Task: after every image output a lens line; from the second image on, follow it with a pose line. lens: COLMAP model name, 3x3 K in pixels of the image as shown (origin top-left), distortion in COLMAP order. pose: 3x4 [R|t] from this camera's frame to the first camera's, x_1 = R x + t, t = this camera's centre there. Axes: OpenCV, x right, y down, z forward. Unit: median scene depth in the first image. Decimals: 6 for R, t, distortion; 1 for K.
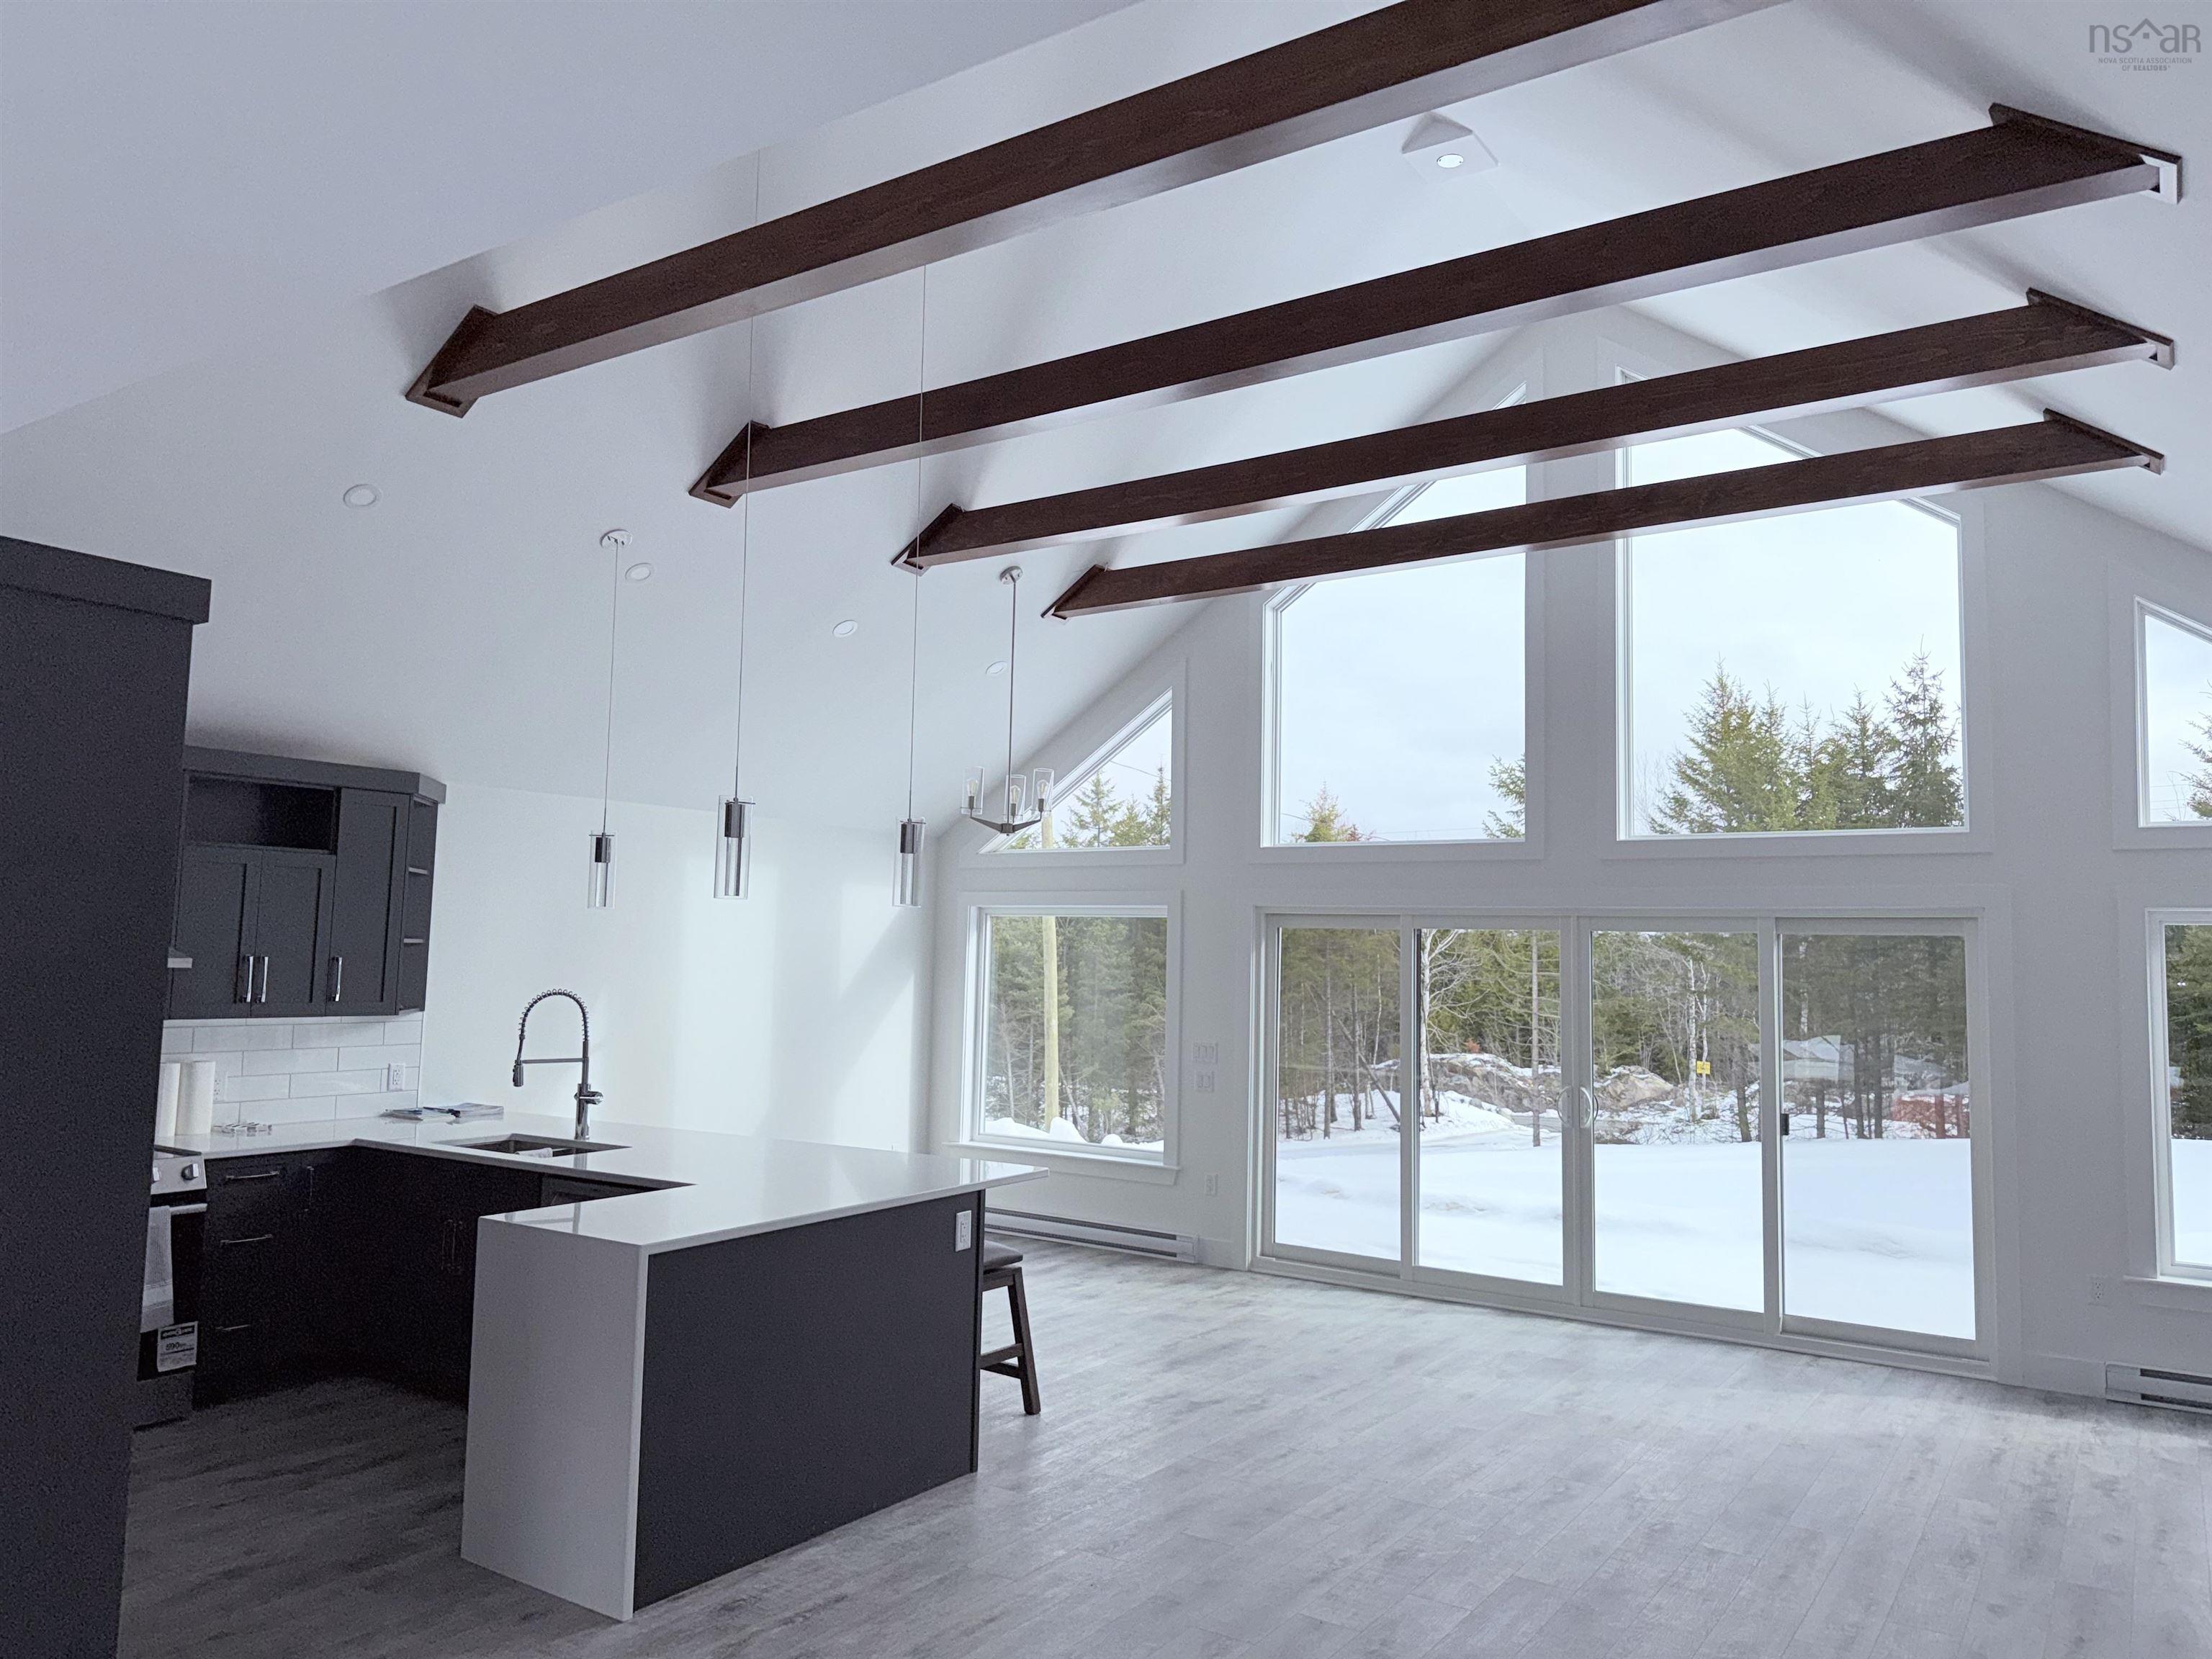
lens RADIAL K [[1550.4, 0, 1106.0], [0, 1550.4, 829.5], [0, 0, 1]] dist [0.020791, -0.001513]
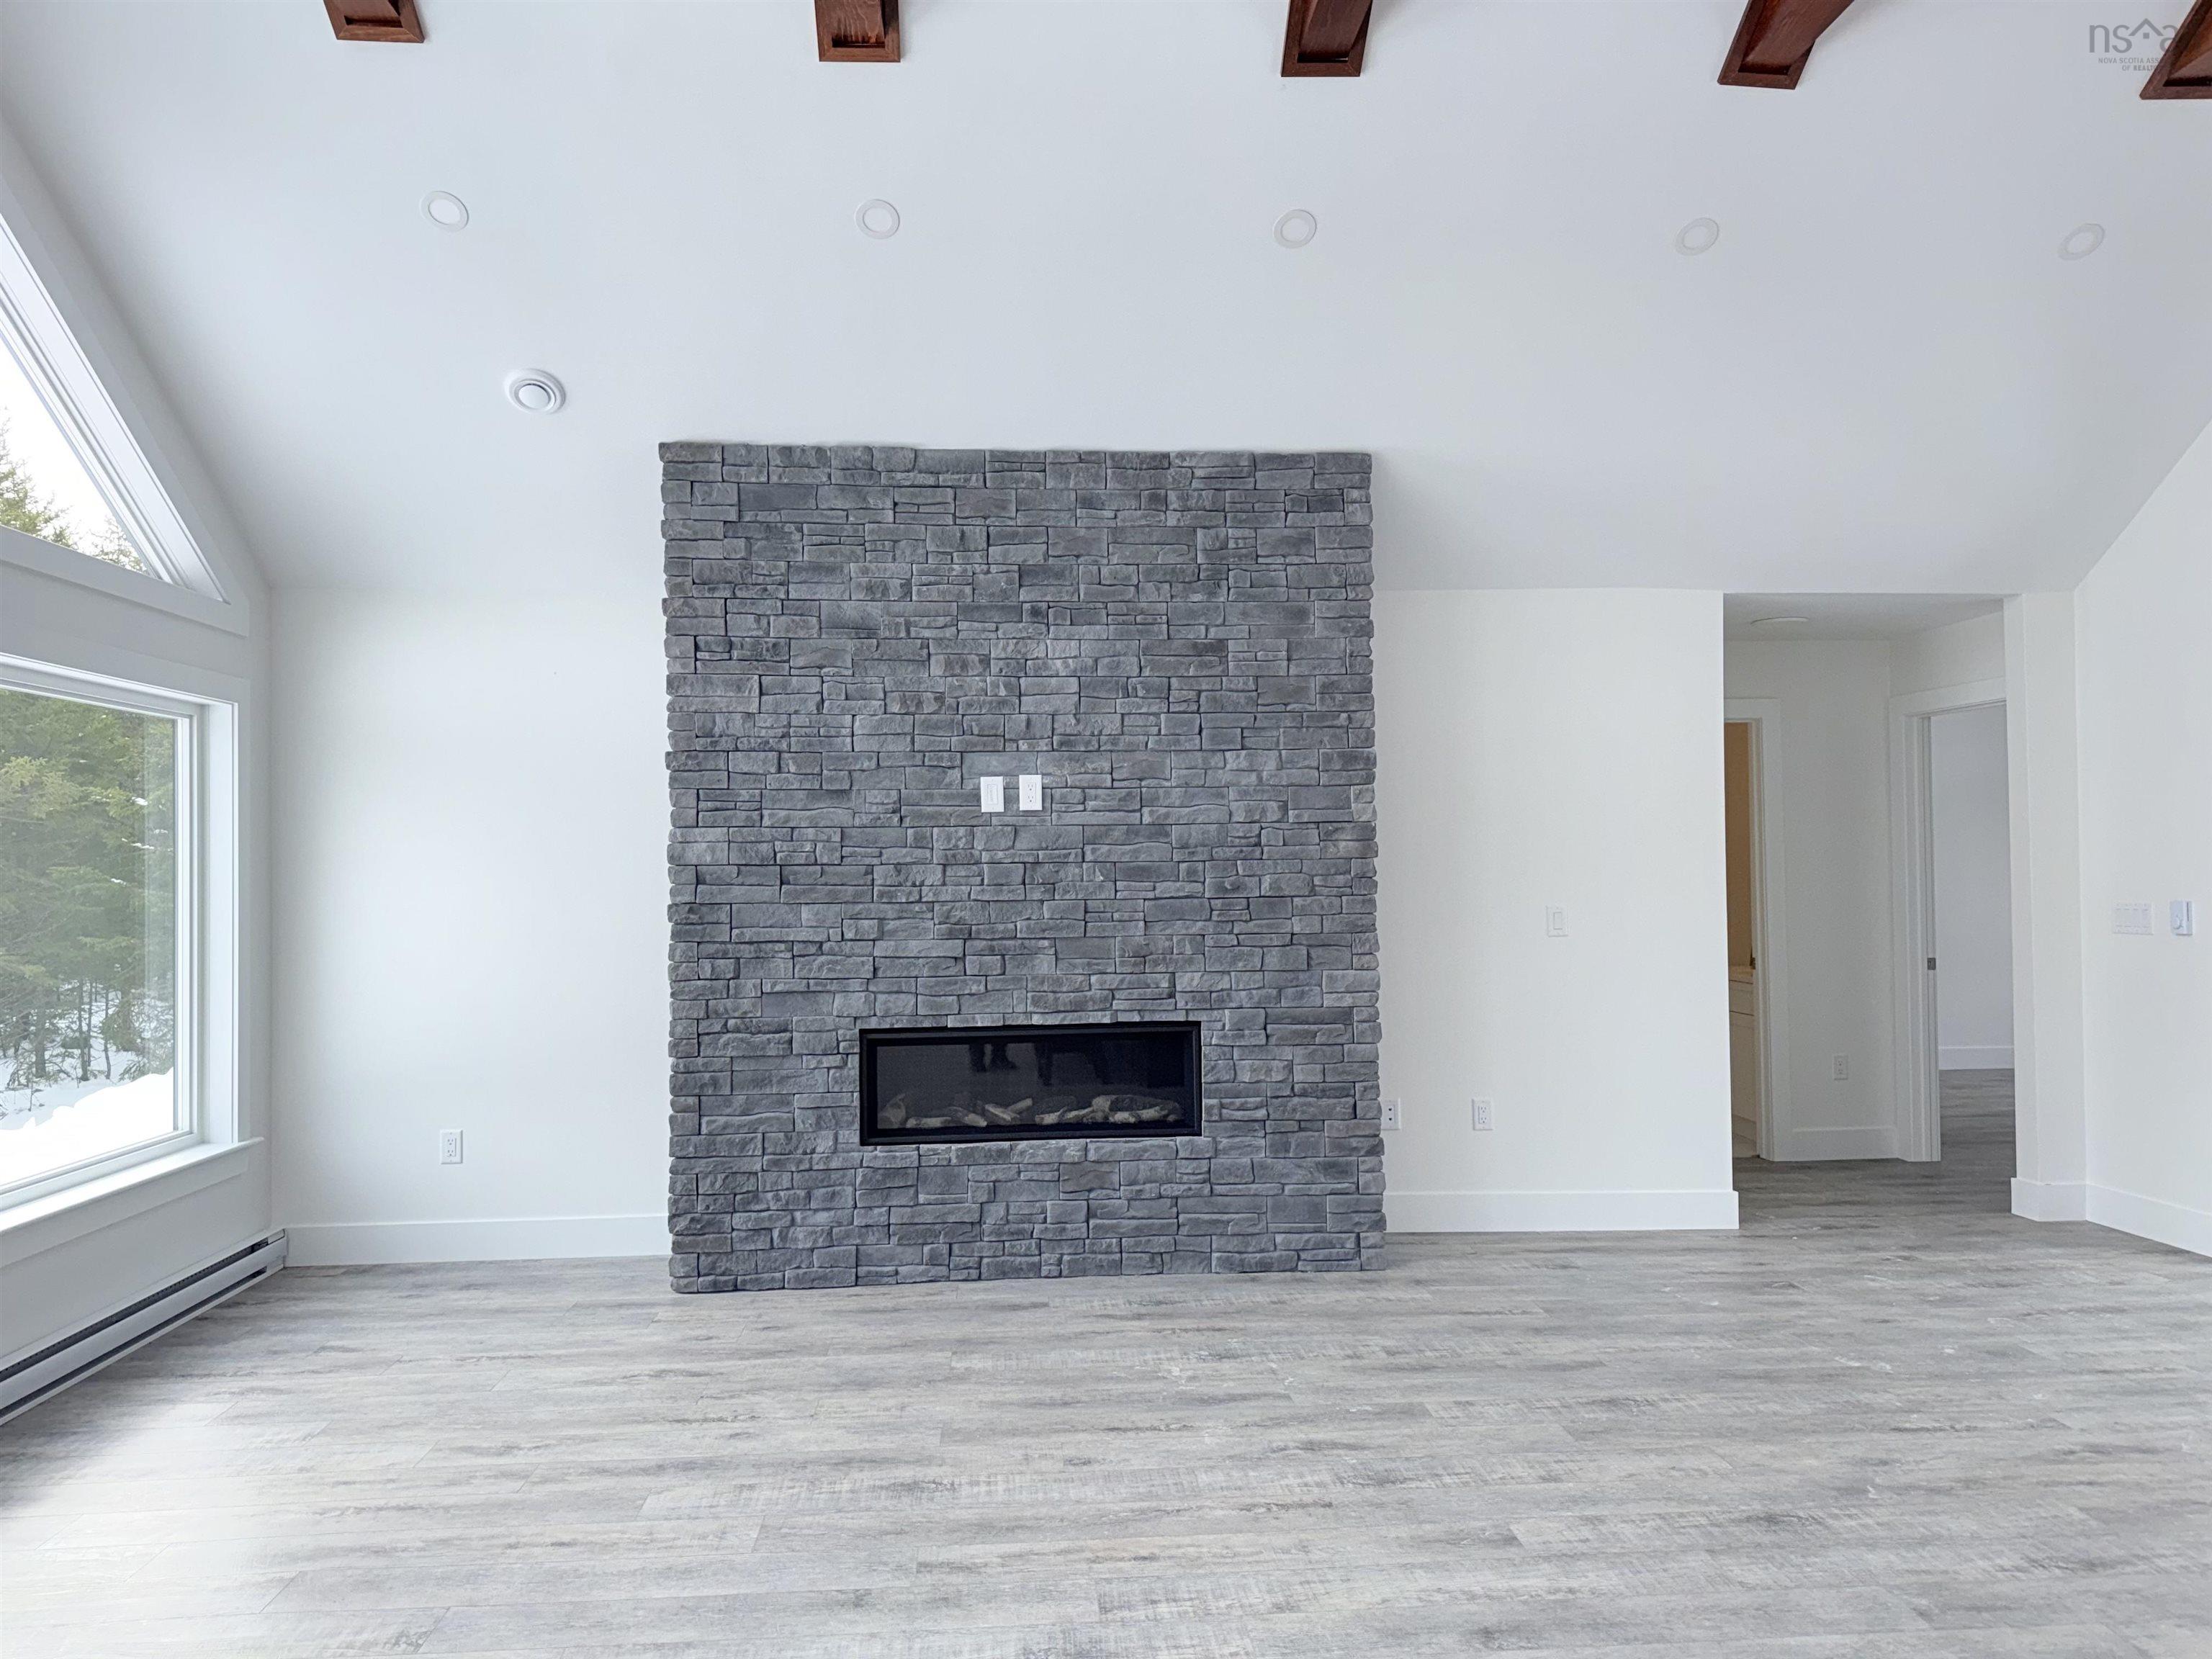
lens RADIAL K [[1560.9, 0, 1106.0], [0, 1560.9, 829.5], [0, 0, 1]] dist [0.179538, -0.329751]
pose [[-0.605618, 0.005300, 0.795738, -0.084370], [-0.067112, 0.996075, -0.057712, 0.116319], [-0.792920, -0.088355, -0.602886, 0.908353]]
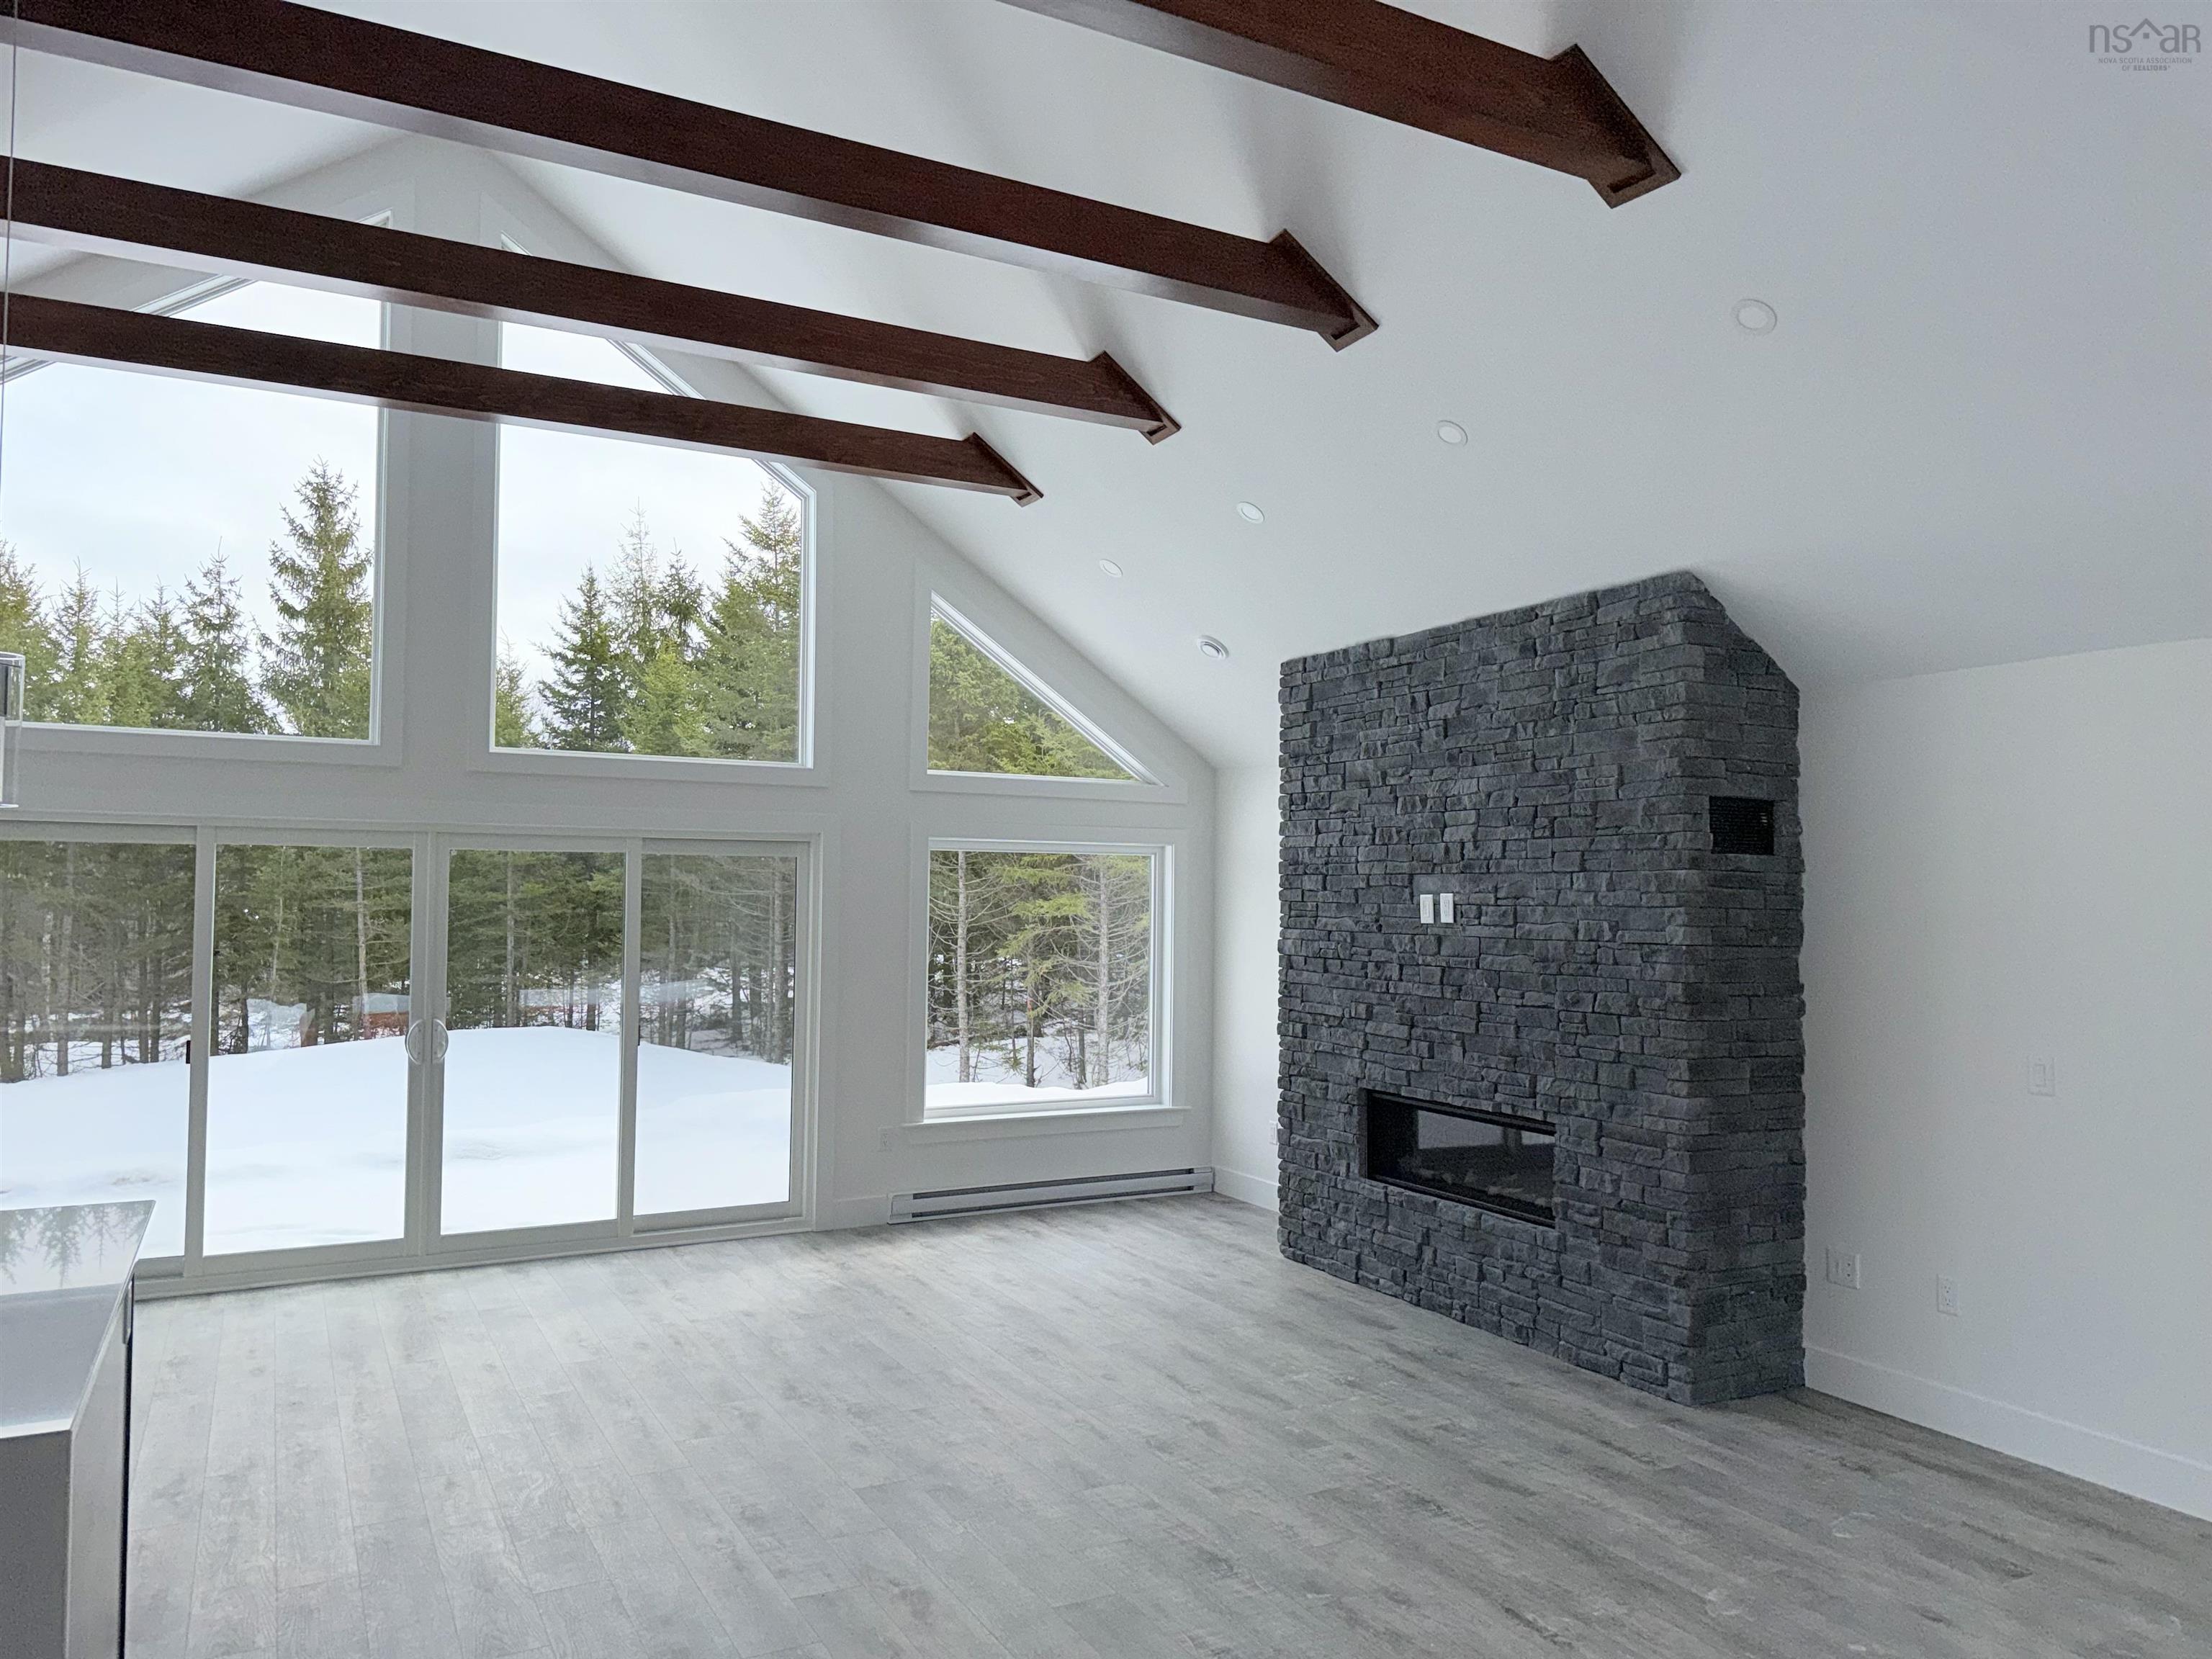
lens RADIAL K [[1533.9, 0, 1106.0], [0, 1533.9, 829.5], [0, 0, 1]] dist [0.158115, -0.249756]
pose [[0.481072, 0.024942, 0.876326, -0.335956], [-0.074037, 0.997180, 0.012262, 0.017454], [-0.873549, -0.070779, 0.481562, 0.241130]]
